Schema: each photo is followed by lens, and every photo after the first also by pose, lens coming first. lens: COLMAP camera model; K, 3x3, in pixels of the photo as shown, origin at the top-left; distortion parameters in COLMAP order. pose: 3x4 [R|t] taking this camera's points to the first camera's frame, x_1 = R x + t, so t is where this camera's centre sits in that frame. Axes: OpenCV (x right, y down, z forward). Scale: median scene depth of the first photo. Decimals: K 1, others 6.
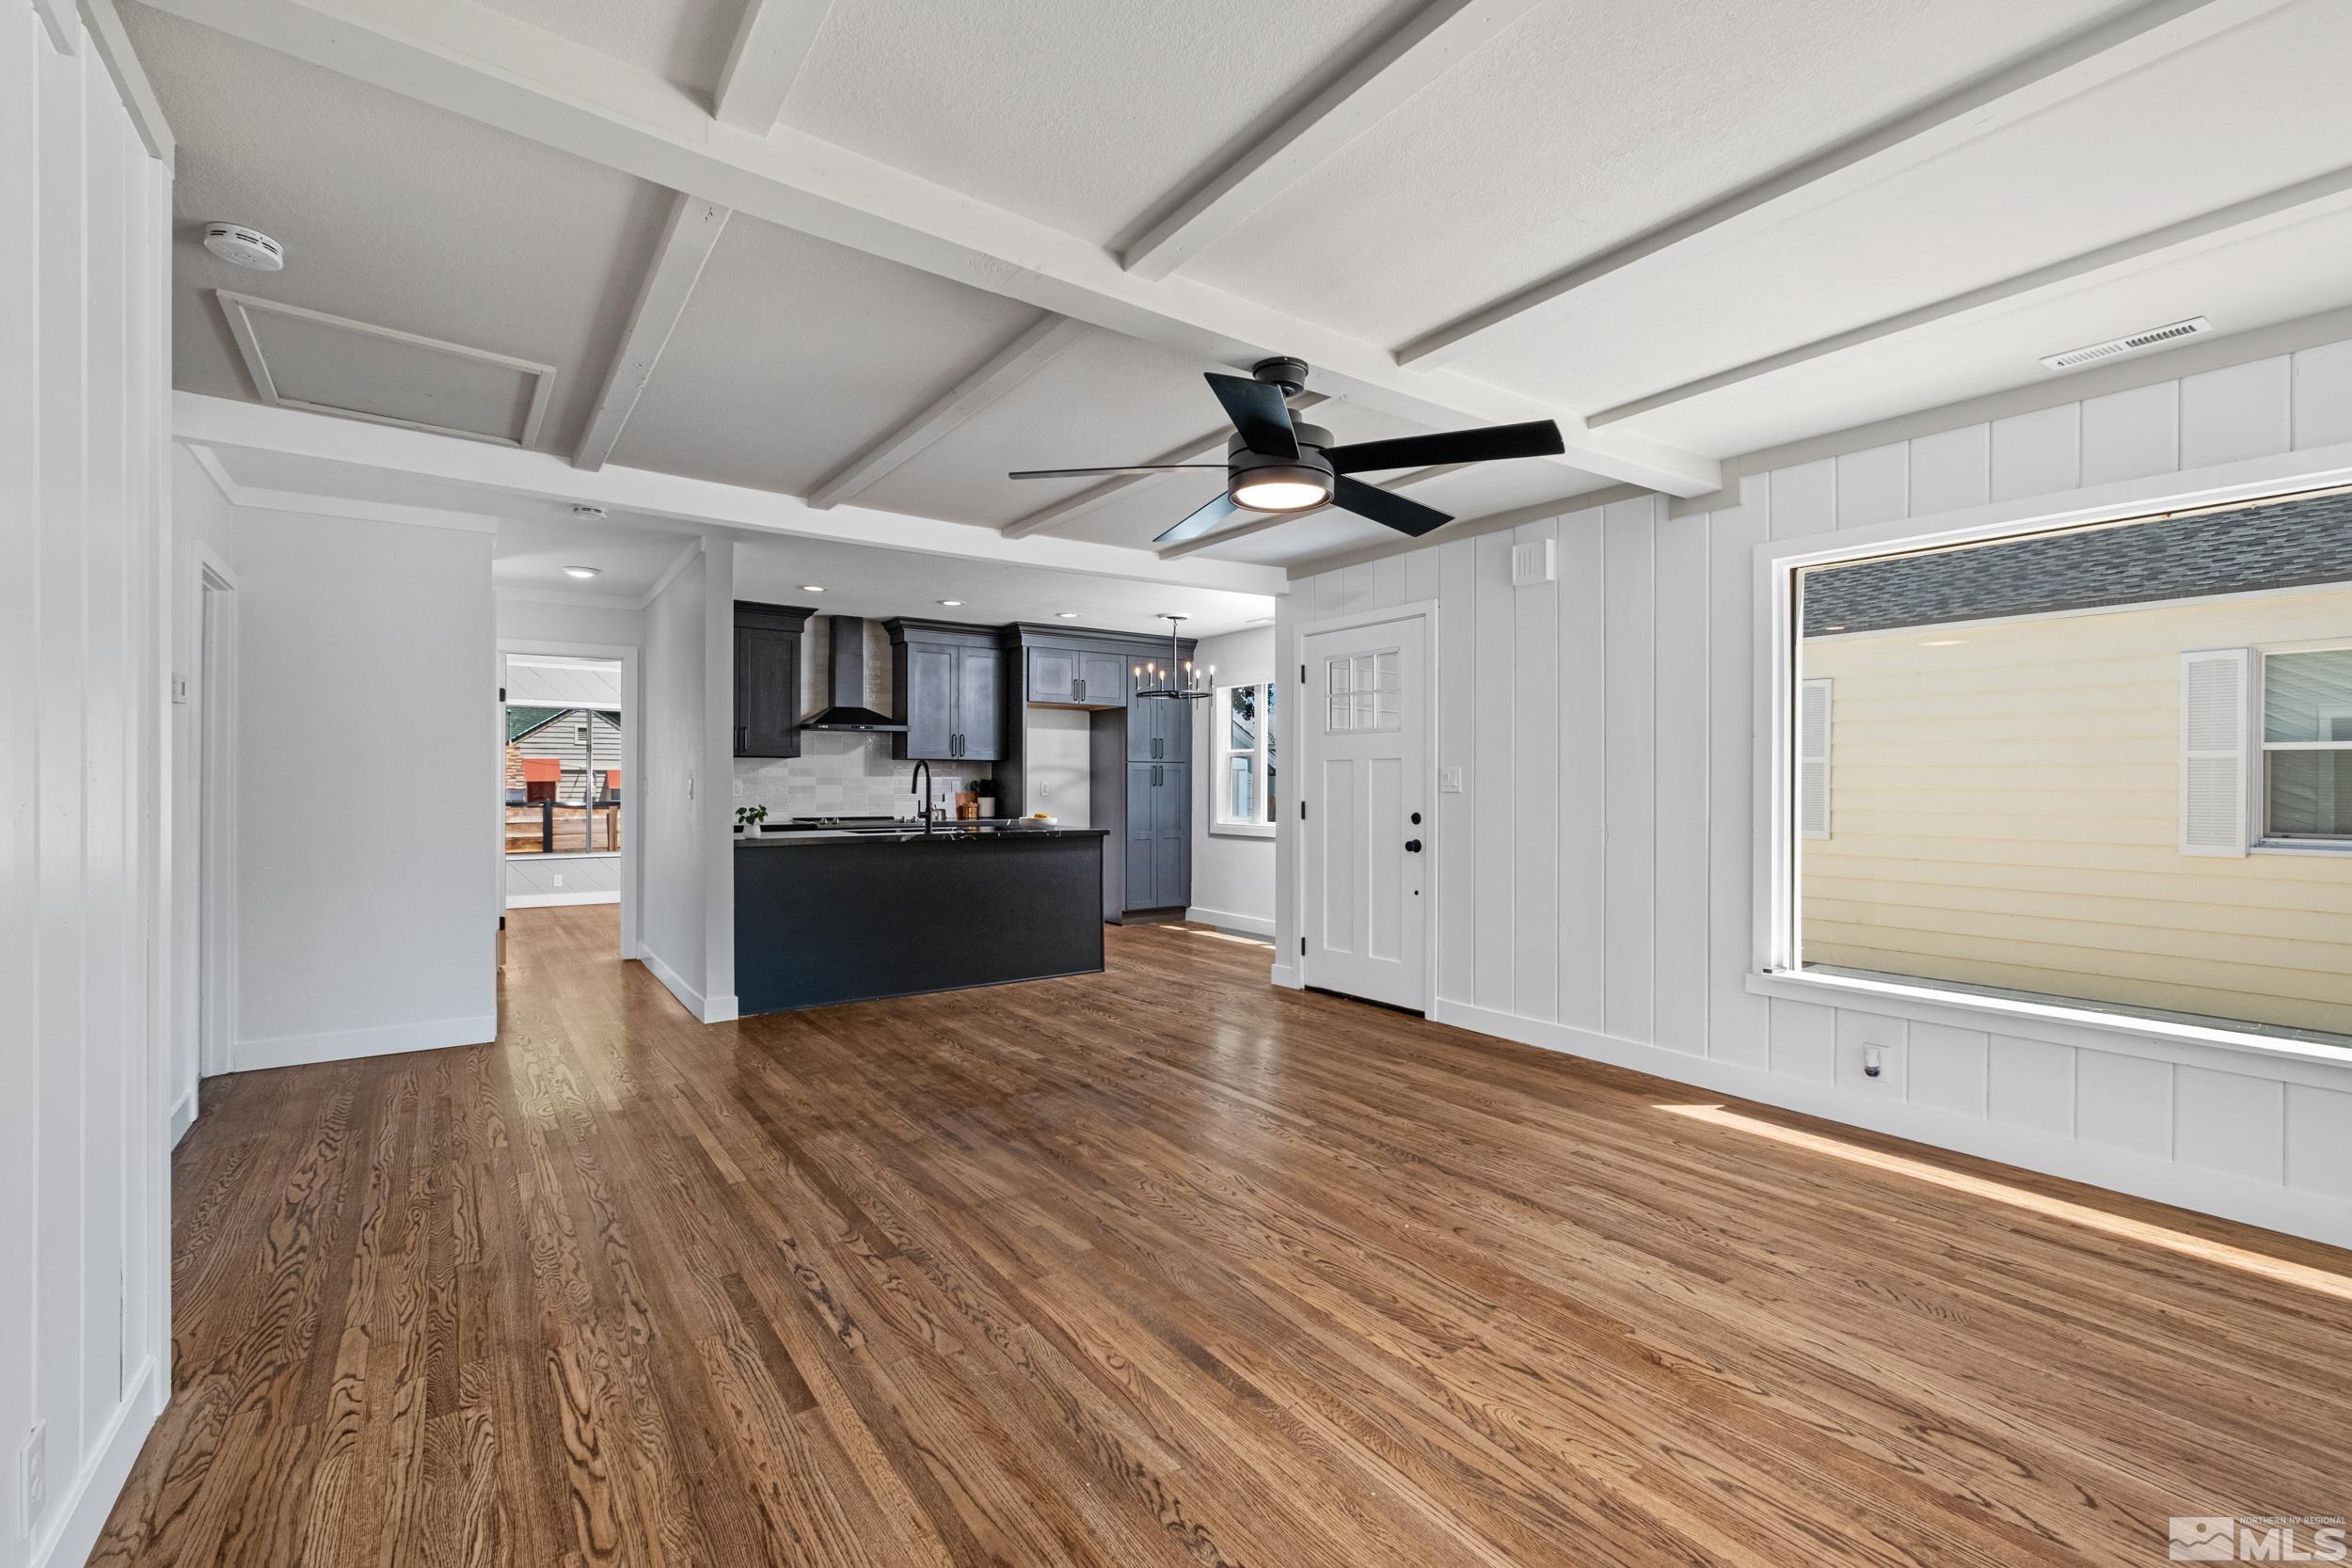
lens RADIAL K [[1023.9, 0, 1190.7], [0, 1023.9, 776.8], [0, 0, 1]] dist [-0.001207, -0.000374]
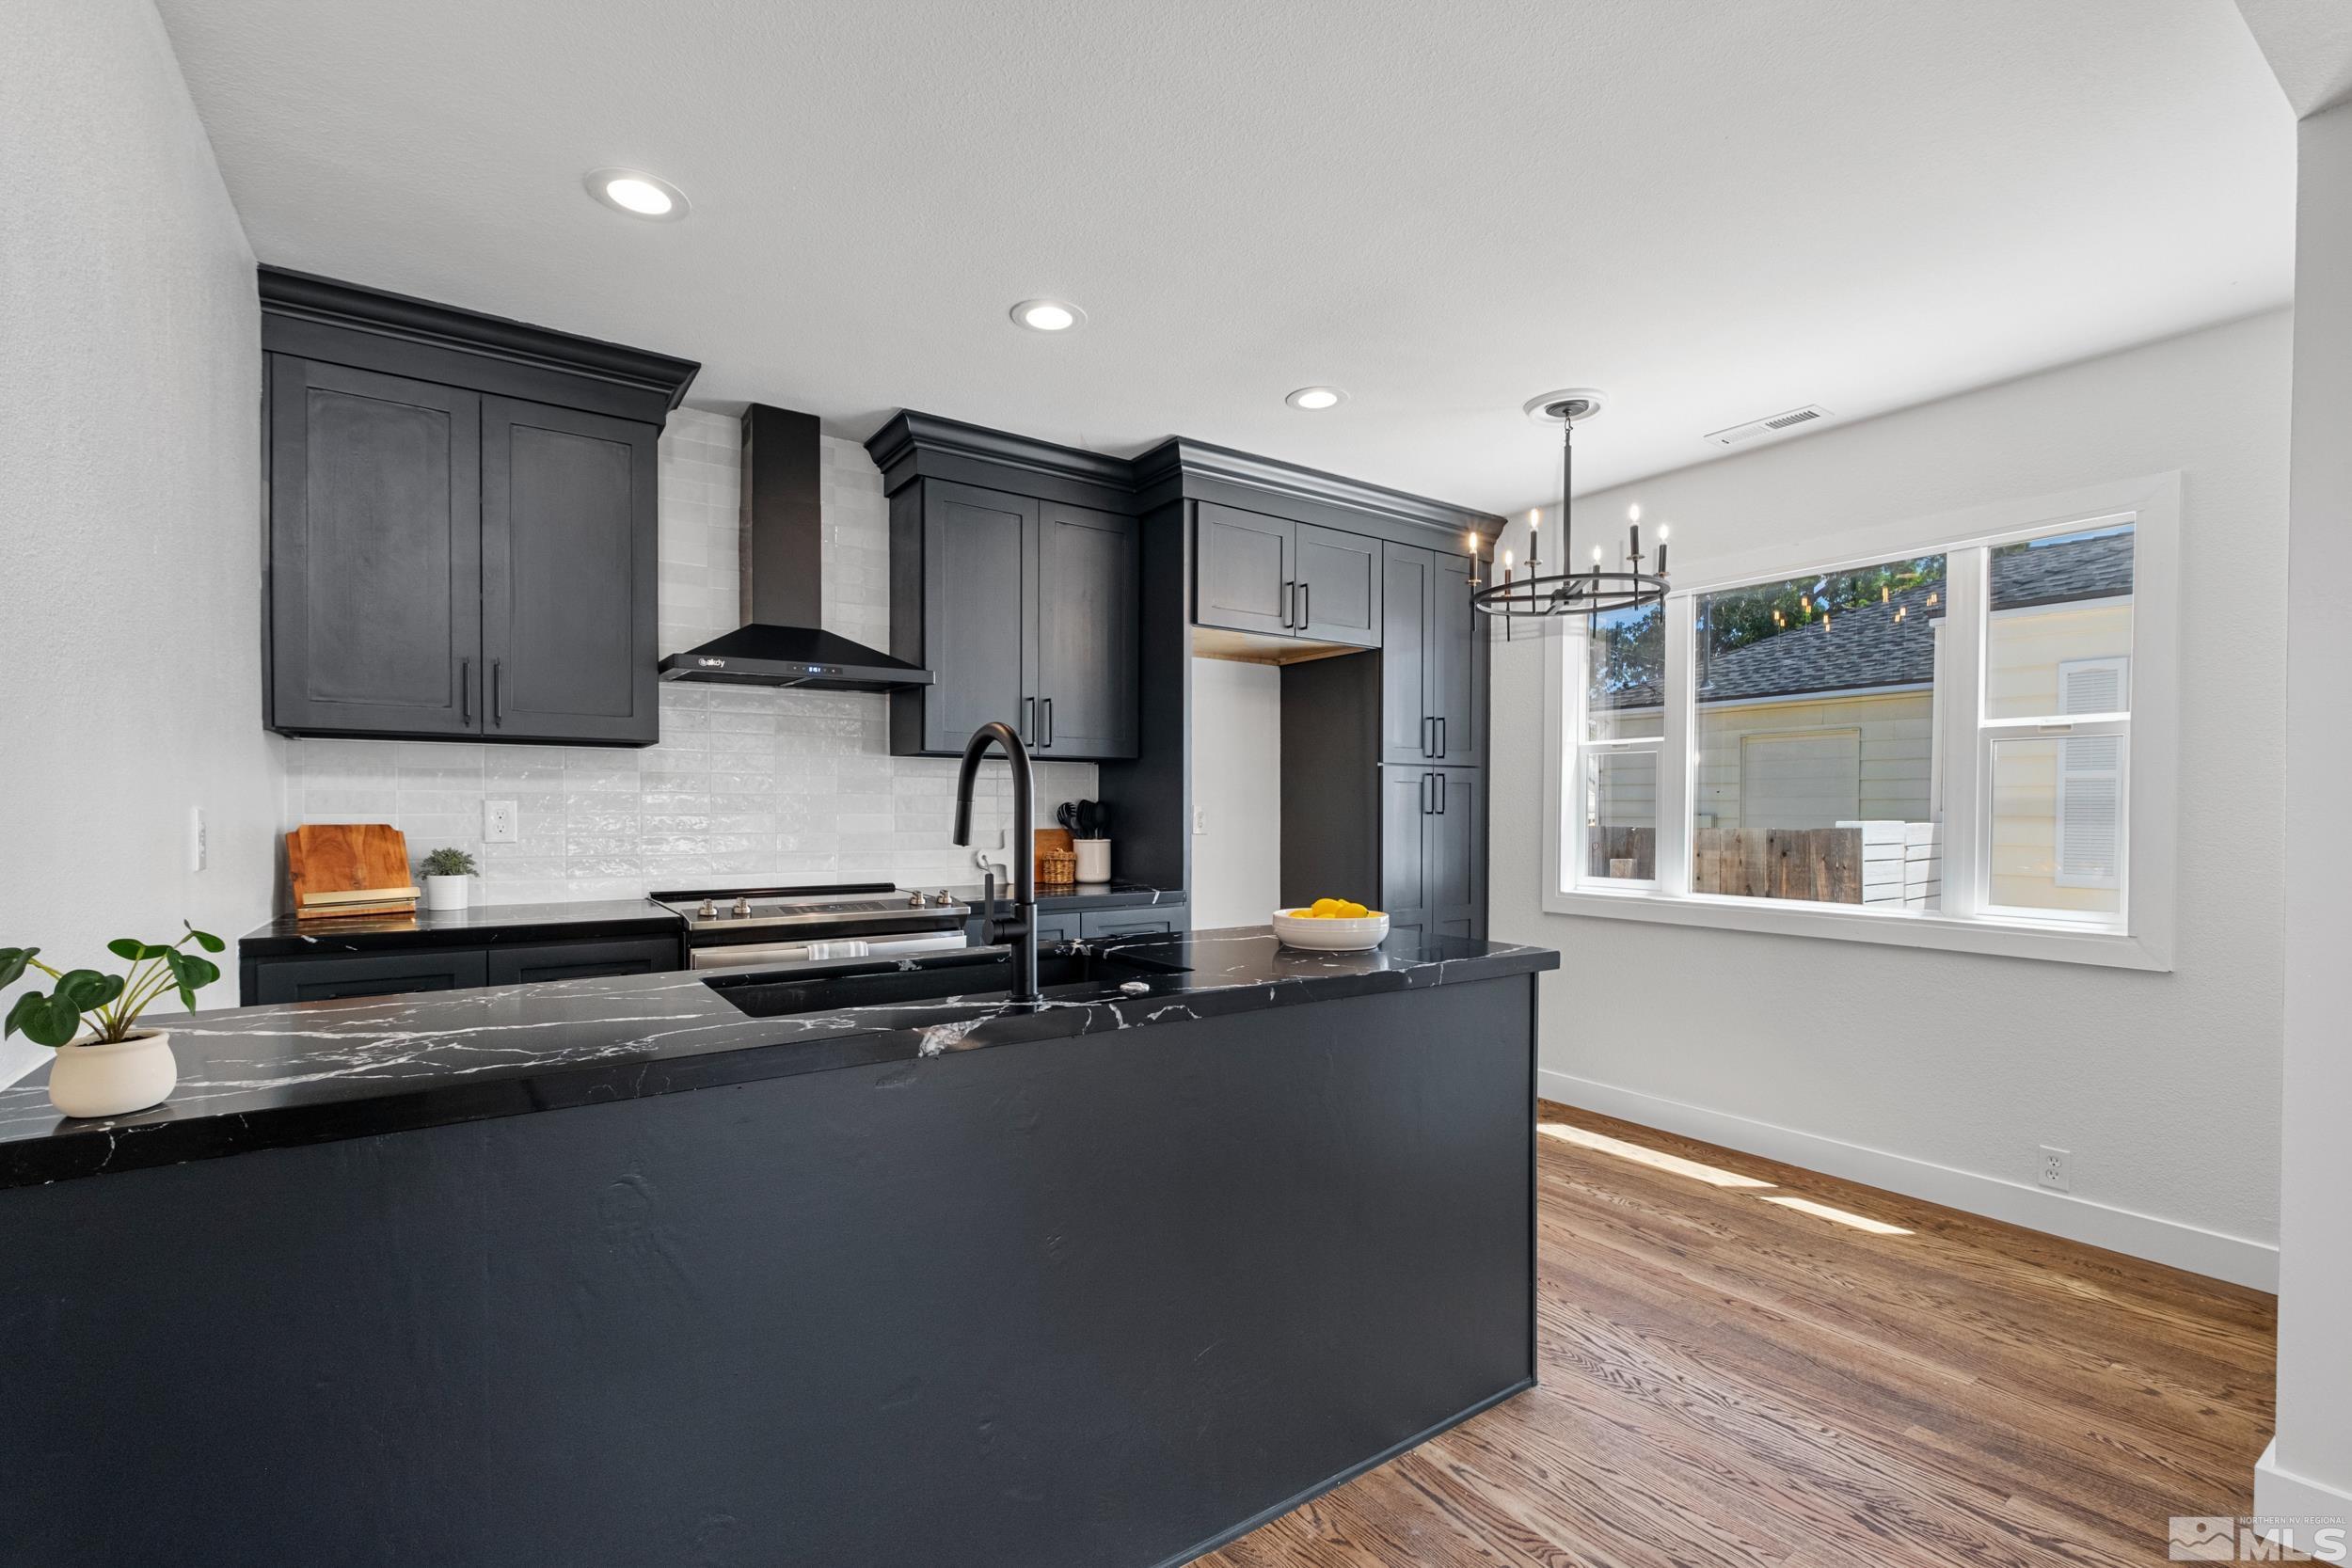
lens RADIAL K [[1026.5, 0, 1172.2], [0, 1026.5, 844.3], [0, 0, 1]] dist [0.001611, 0.000178]
pose [[0.999729, 0.001500, -0.023241, -0.365094], [-0.000512, 0.999098, 0.042461, 0.006187], [0.023283, -0.042437, 0.998828, 1.271828]]
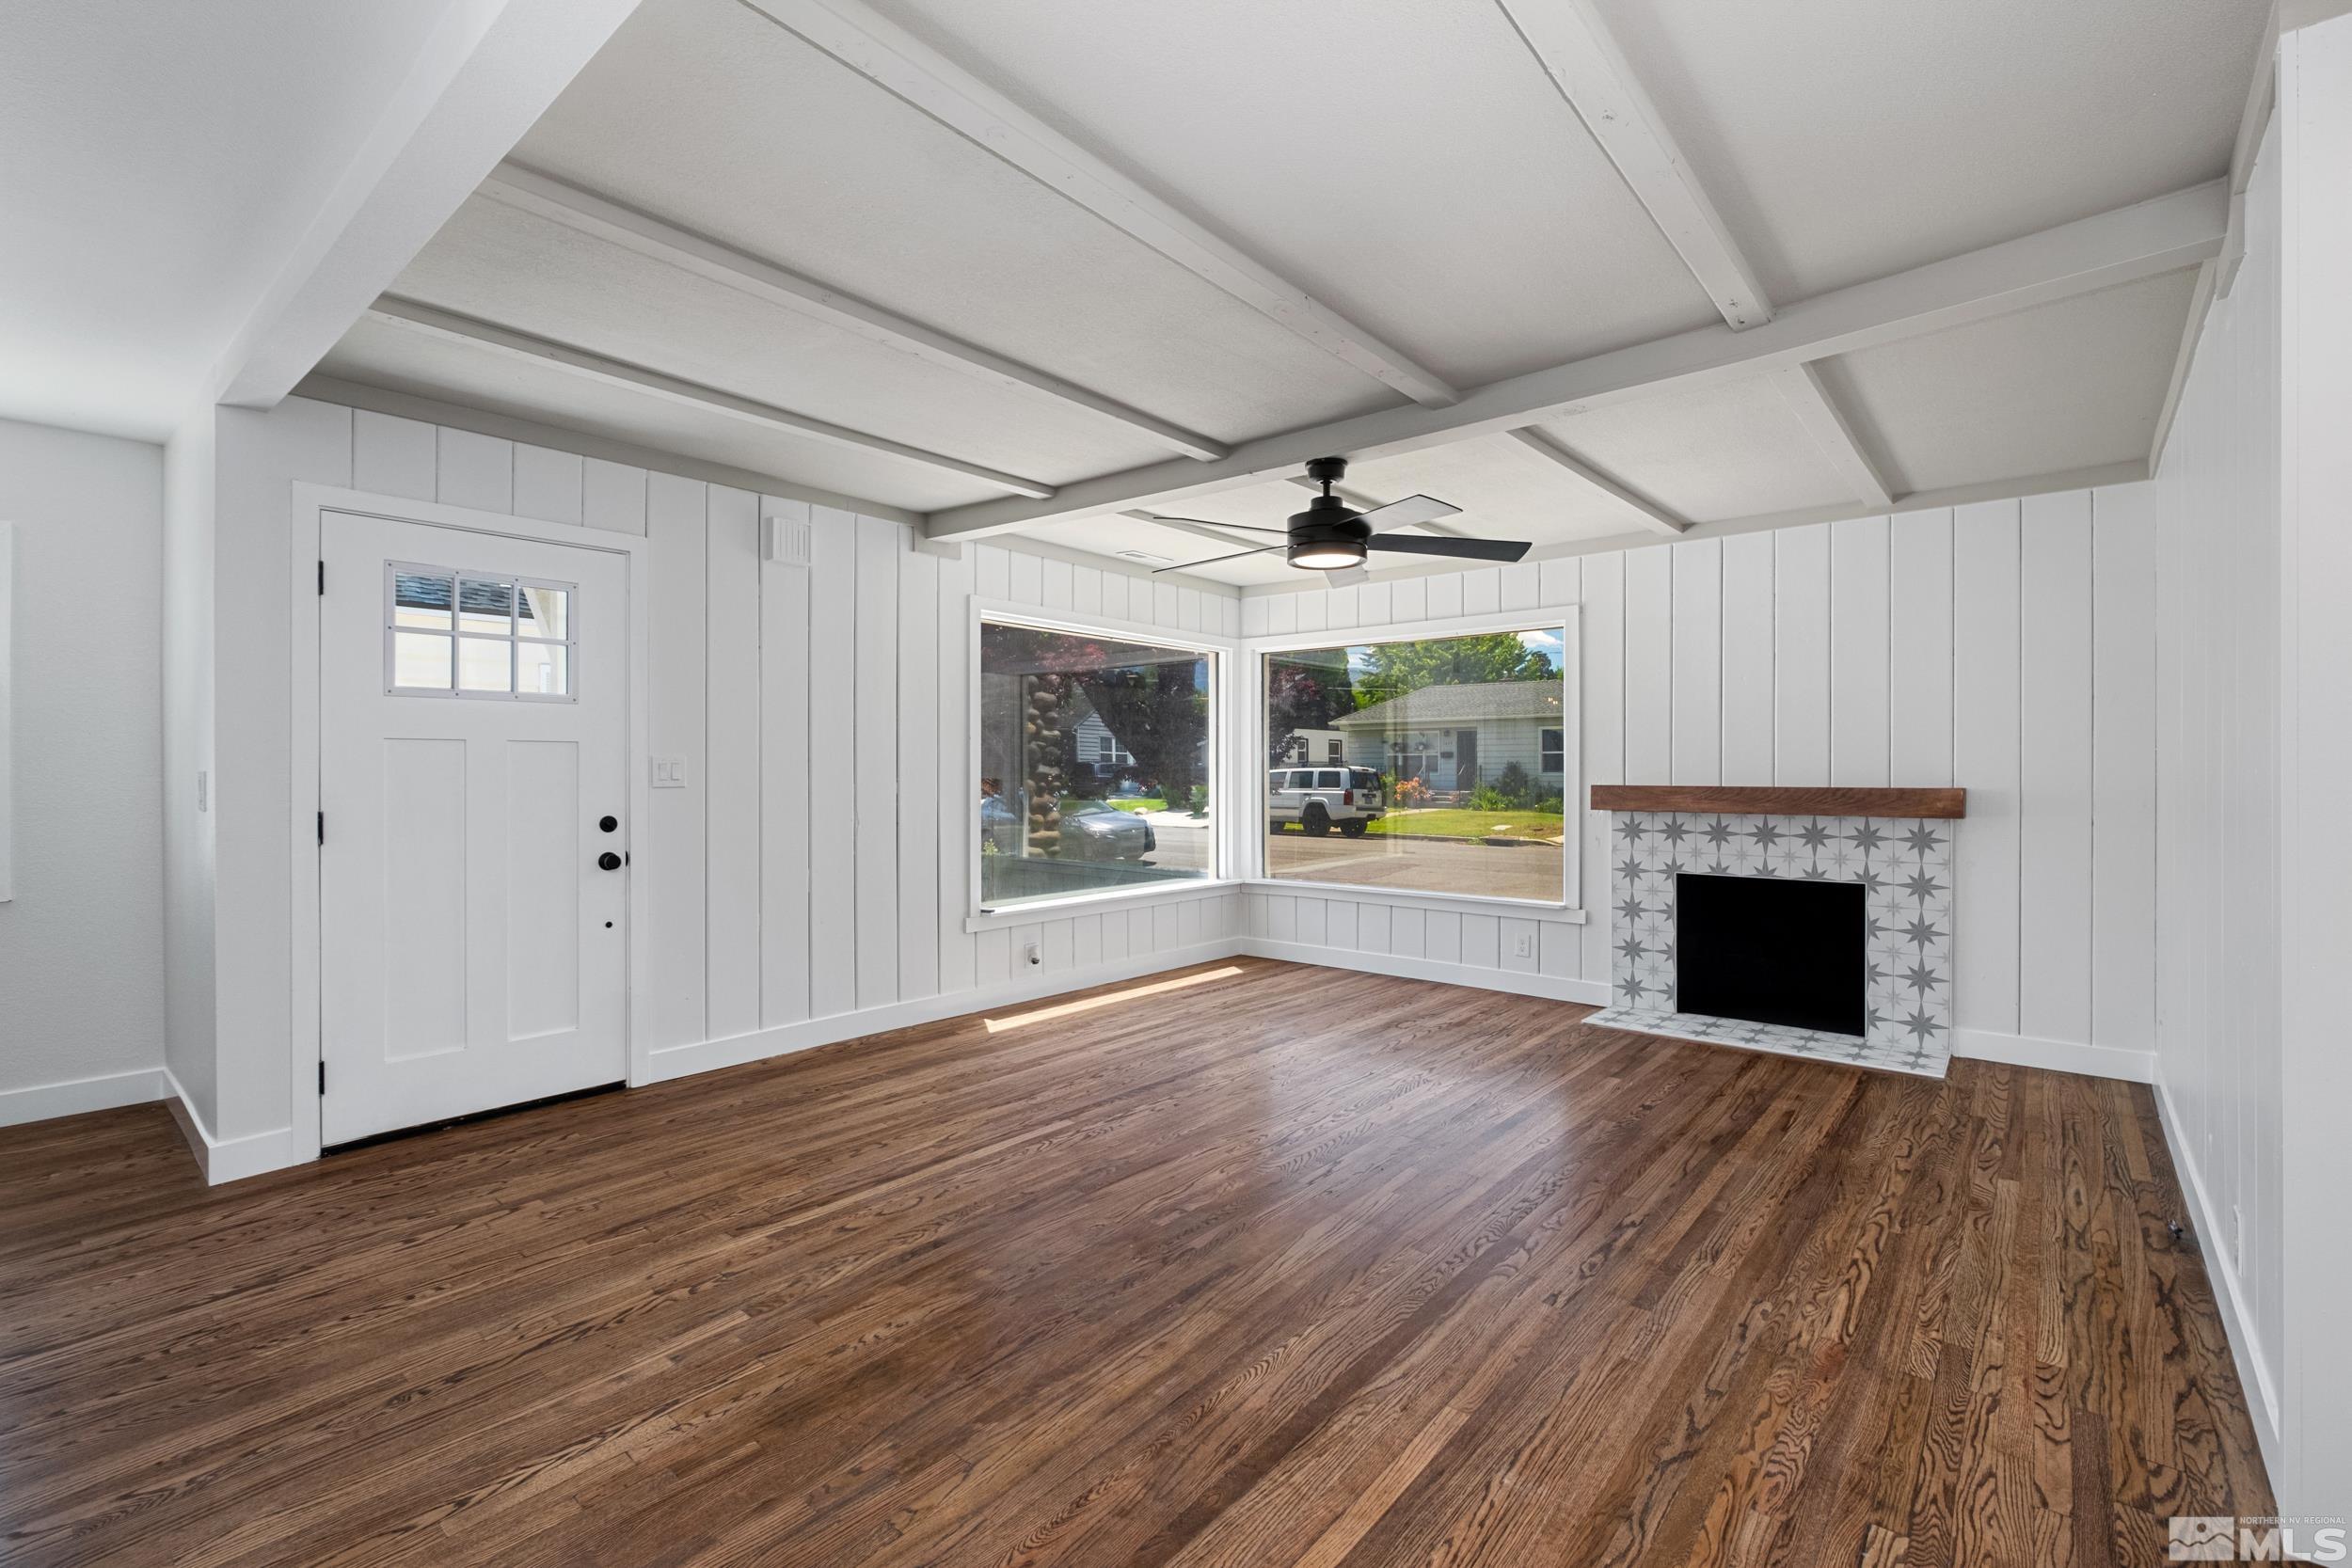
lens RADIAL K [[1023.9, 0, 1190.7], [0, 1023.9, 776.8], [0, 0, 1]] dist [-0.001207, -0.000374]
pose [[-0.242058, -0.007261, 0.970235, -0.898361], [-0.005518, 0.999966, 0.006107, -0.000515], [-0.970246, -0.003876, -0.242090, 1.165021]]
